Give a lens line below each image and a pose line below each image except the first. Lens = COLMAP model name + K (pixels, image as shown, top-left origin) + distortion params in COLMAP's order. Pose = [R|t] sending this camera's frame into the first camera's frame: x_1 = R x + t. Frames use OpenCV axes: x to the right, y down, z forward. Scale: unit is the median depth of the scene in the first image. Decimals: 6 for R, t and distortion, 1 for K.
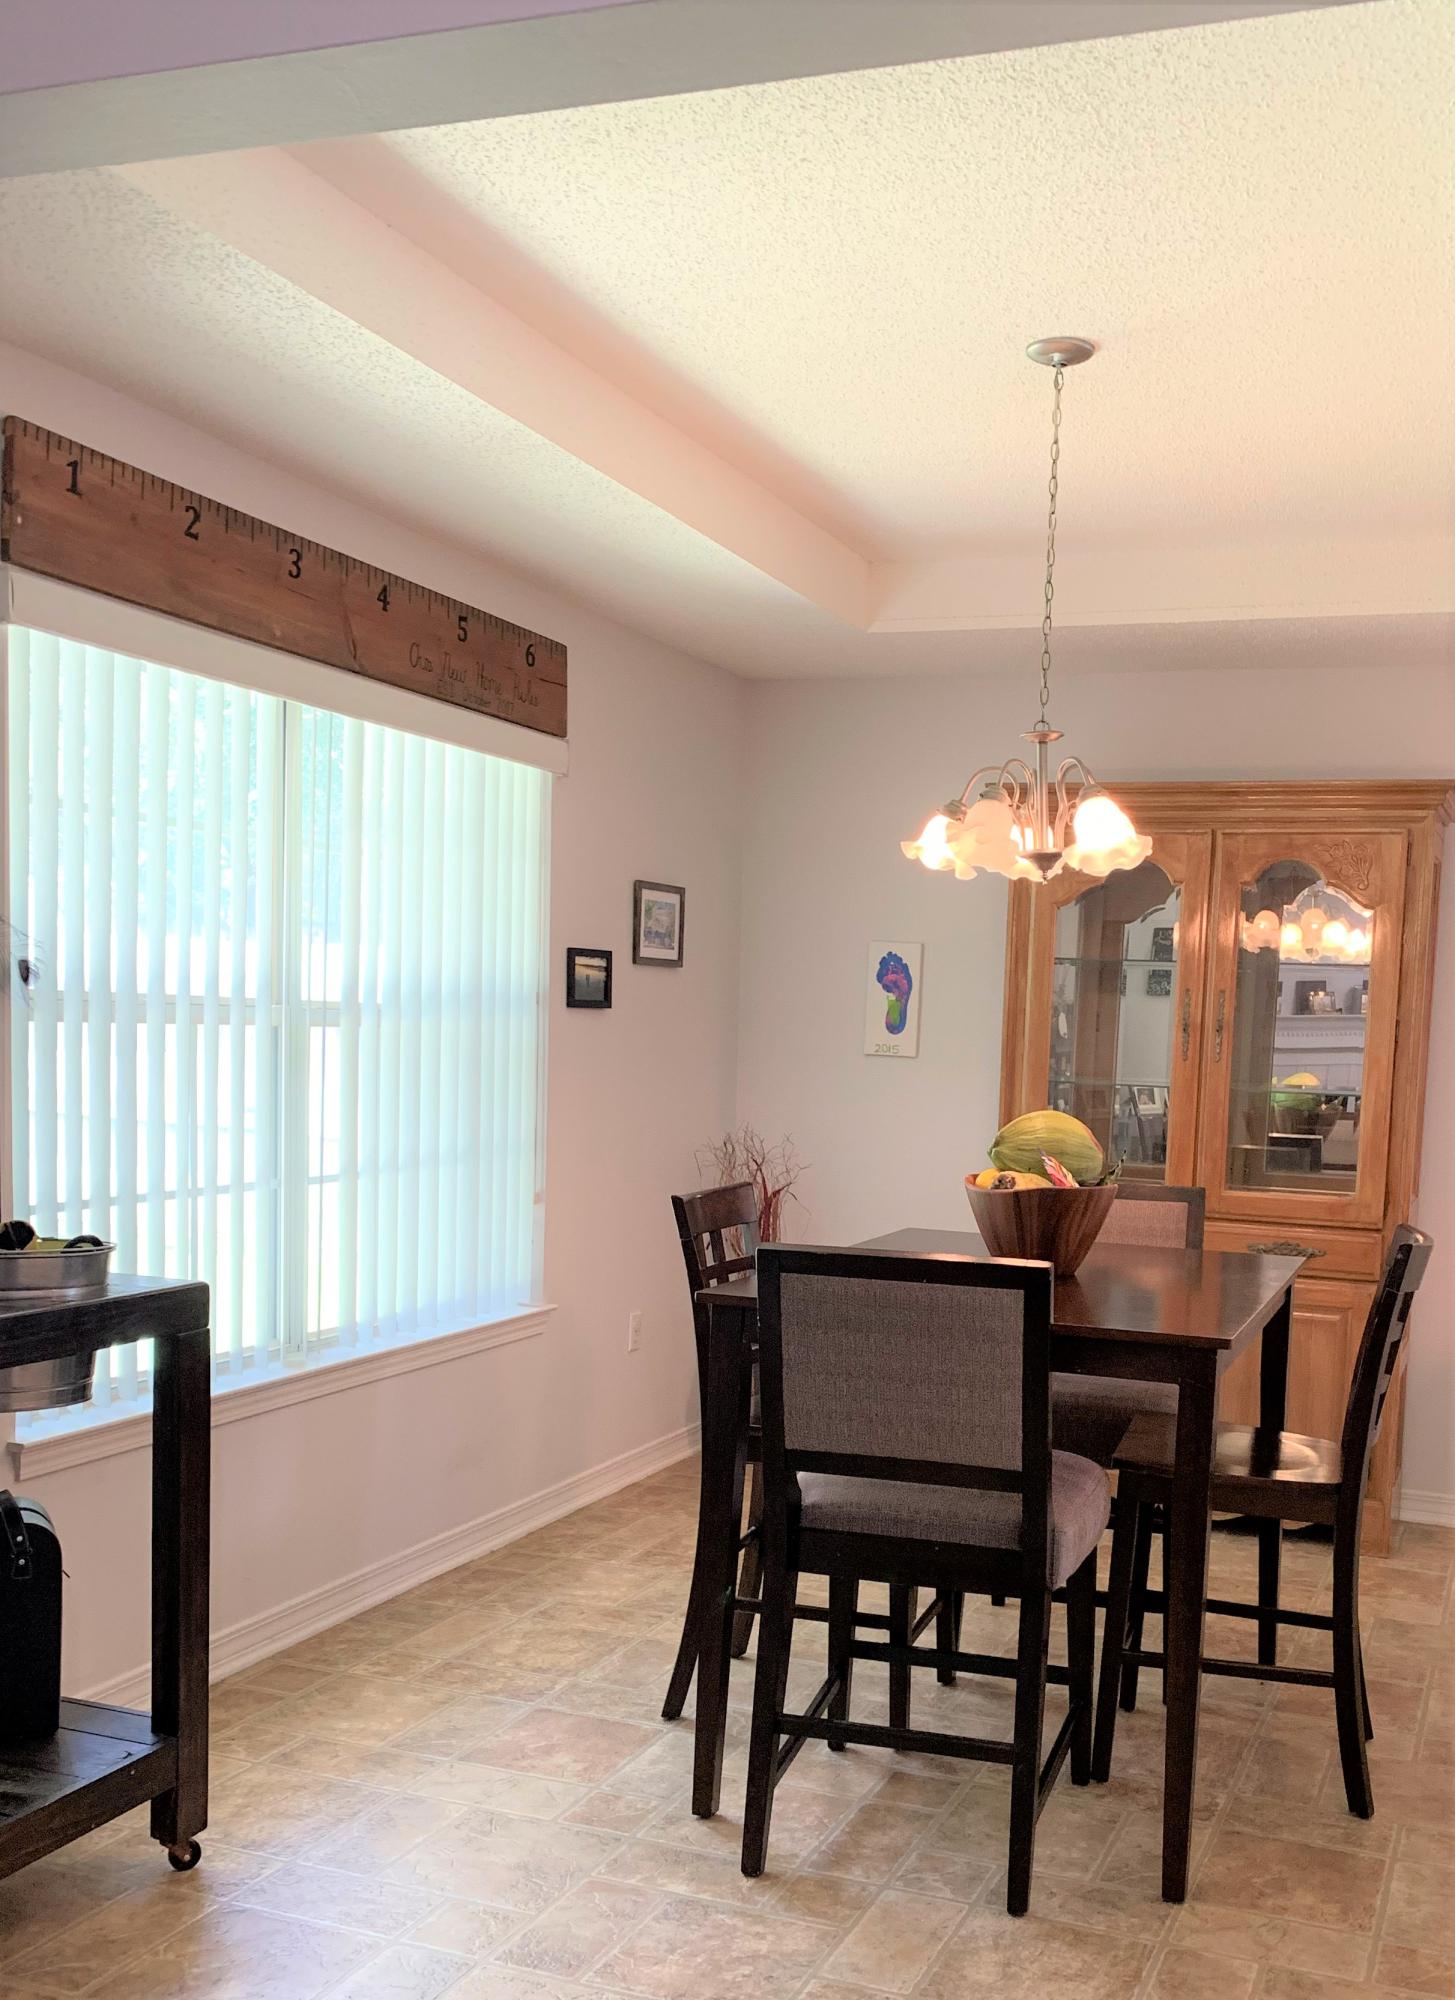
lens RADIAL K [[1901.2, 0, 947.1], [0, 1901.2, 1123.4], [0, 0, 1]] dist [0.016129, 0.023911]
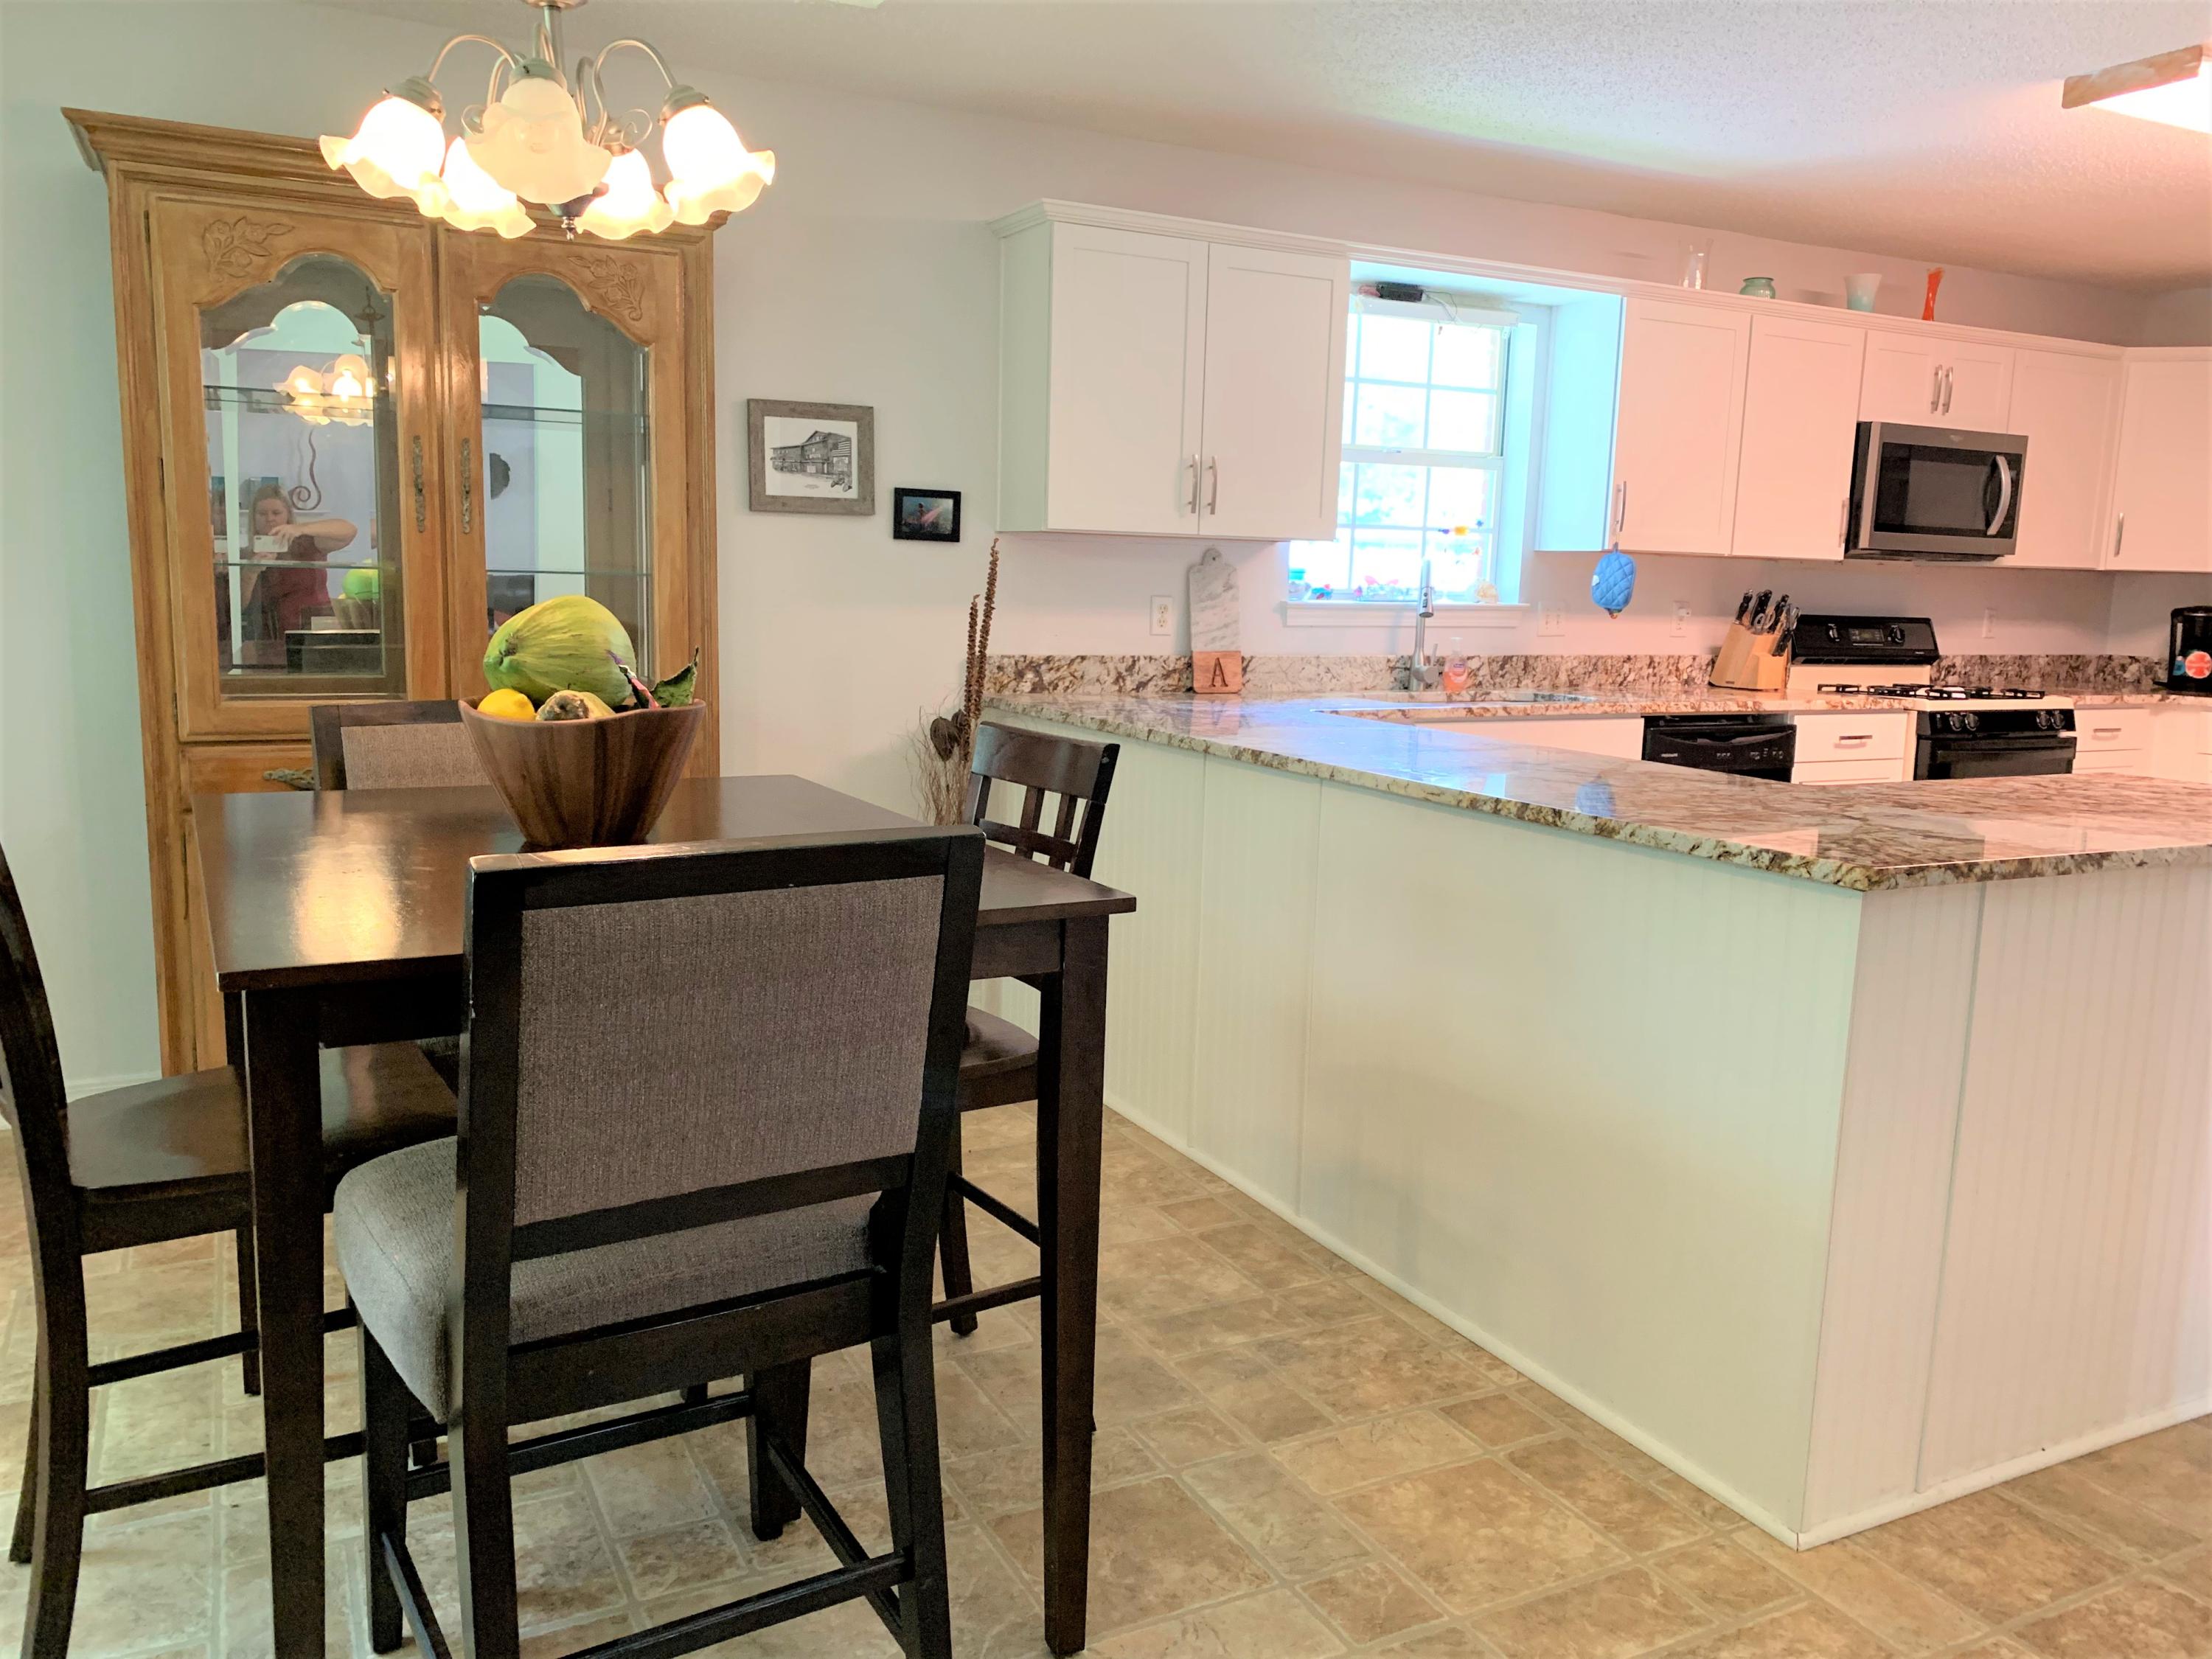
lens RADIAL K [[1684.1, 0, 1130.1], [0, 1684.1, 830.0], [0, 0, 1]] dist [0.065125, -0.099722]
pose [[0.704500, -0.126702, 0.698303, -0.191816], [0.037074, 0.989162, 0.142072, -0.002238], [-0.708735, -0.074201, 0.701562, 0.362297]]
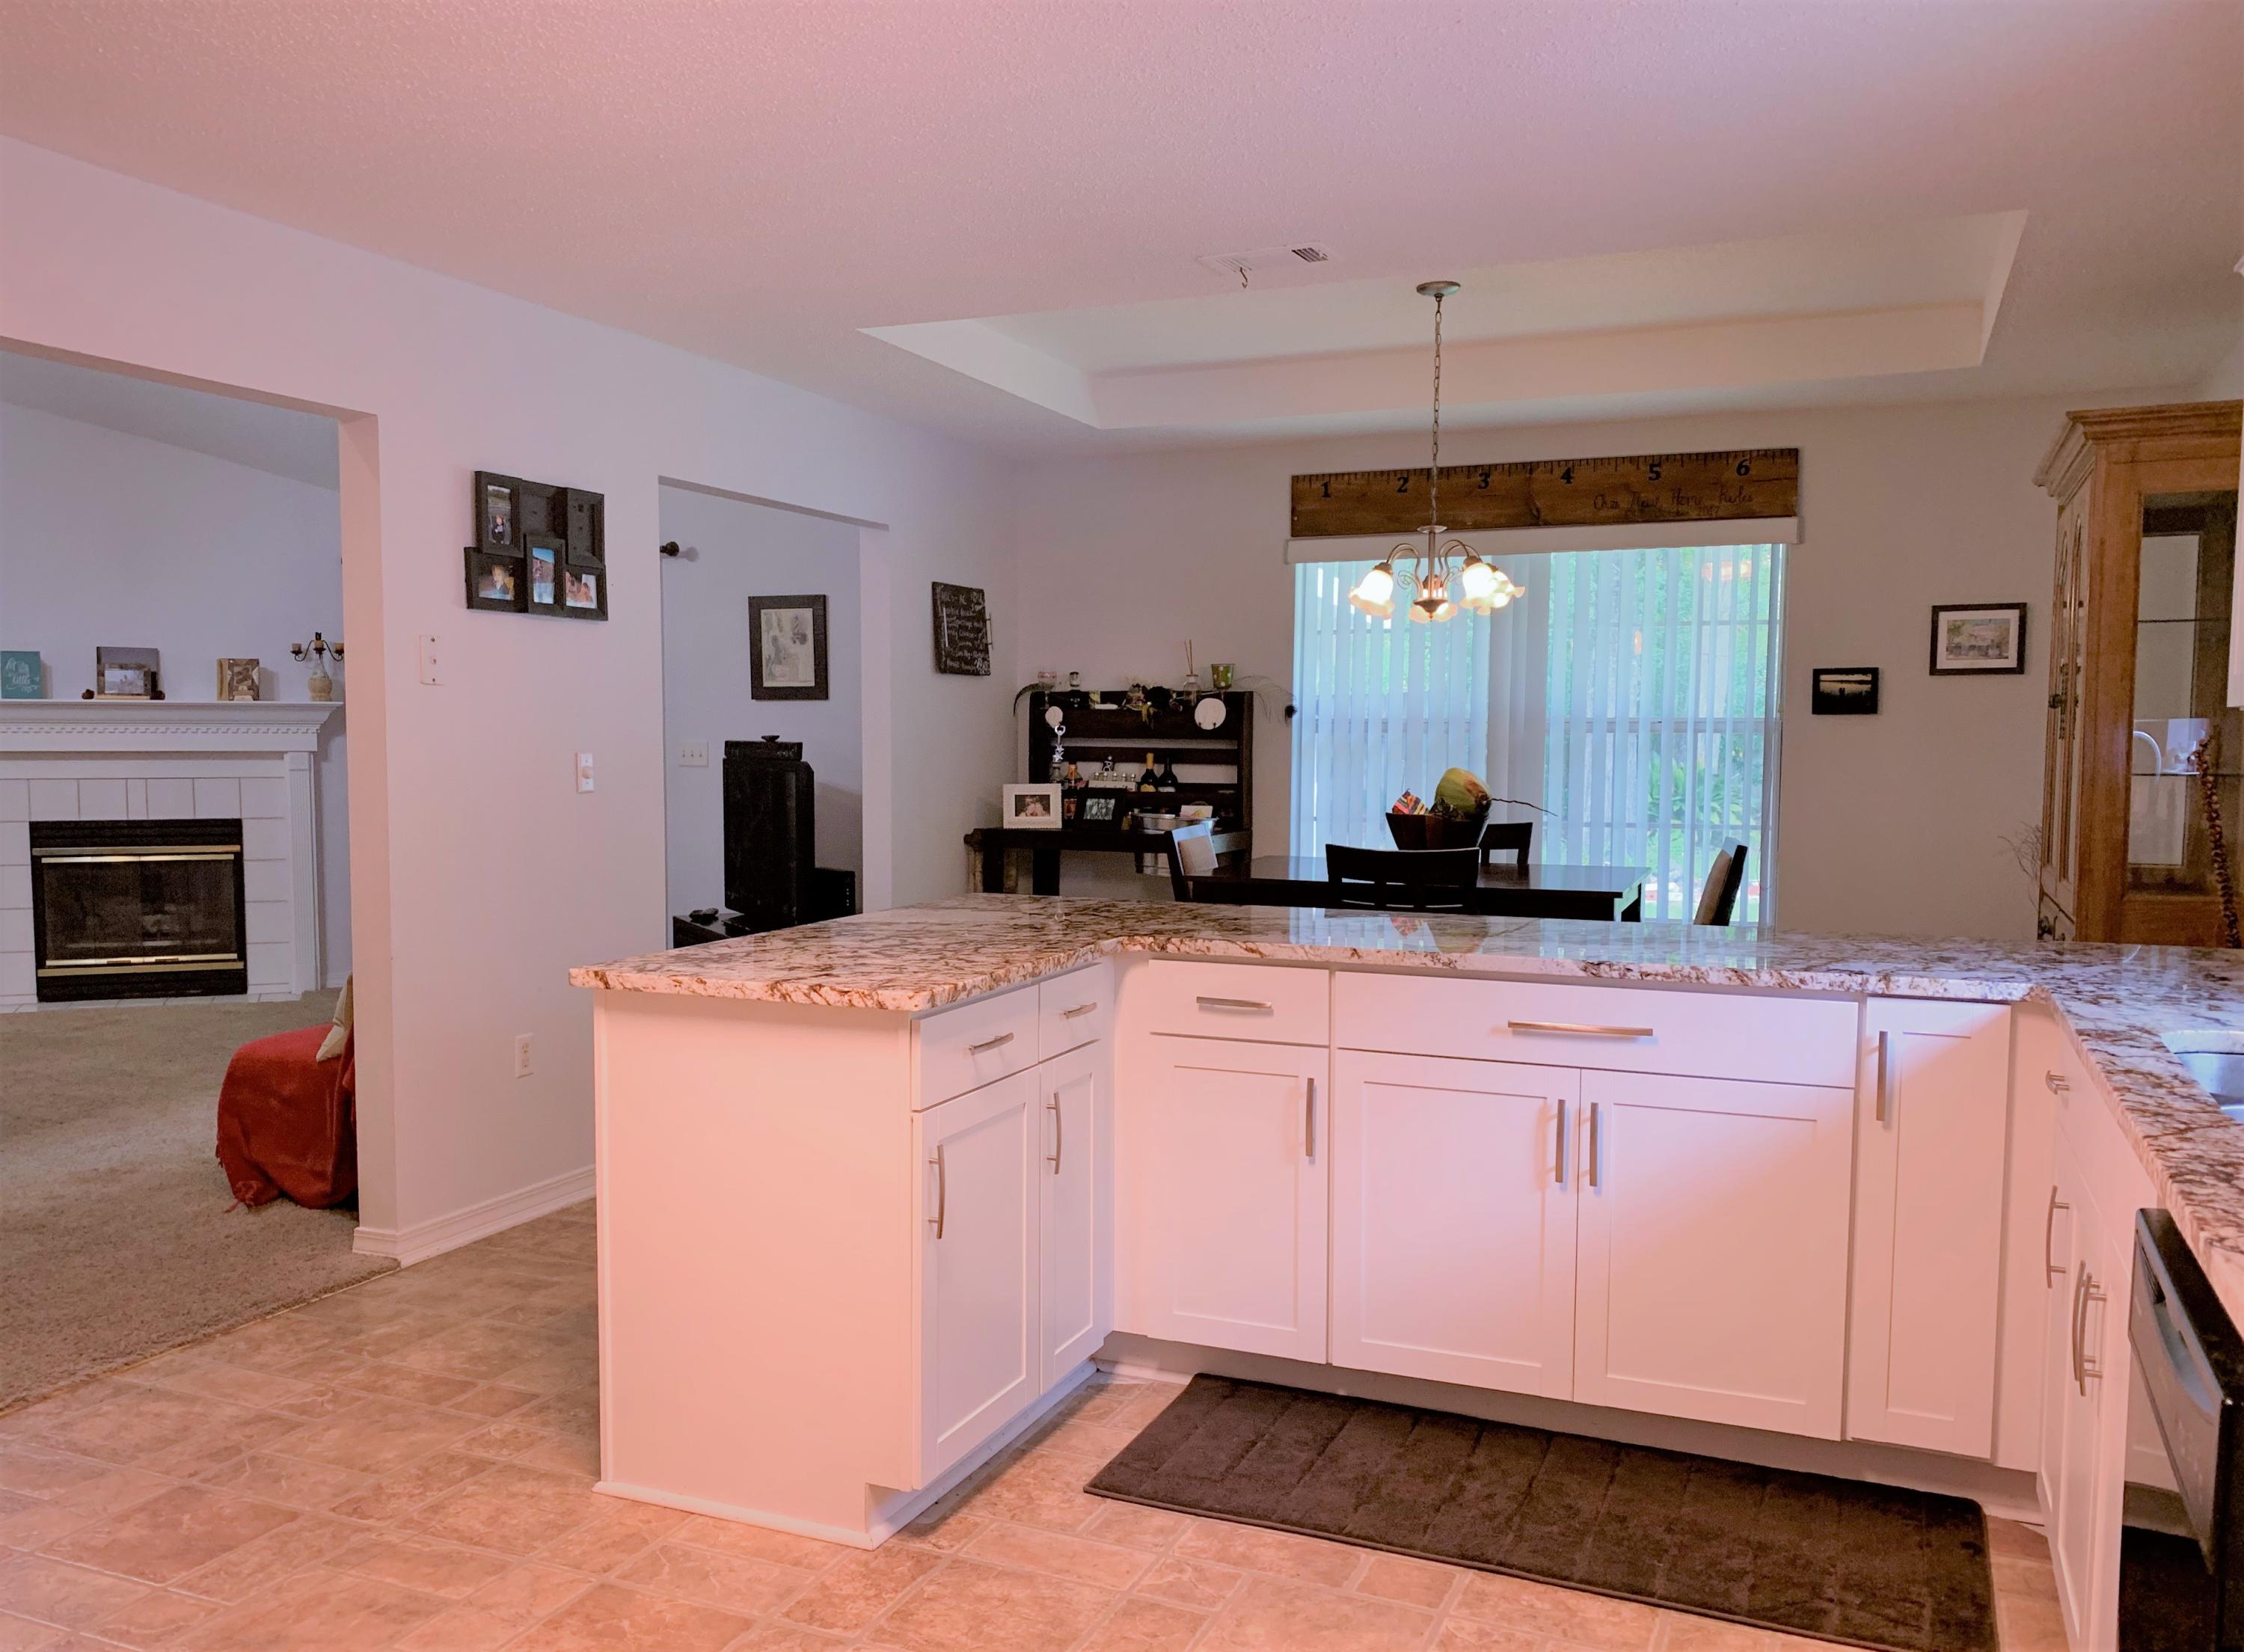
lens RADIAL K [[1824.5, 0, 1061.0], [0, 1824.5, 879.3], [0, 0, 1]] dist [0.031637, -0.015540]
pose [[-0.115016, 0.045126, -0.992338, 1.293341], [-0.056091, 0.997079, 0.051843, 0.020079], [0.991779, 0.061624, -0.112149, 0.711065]]
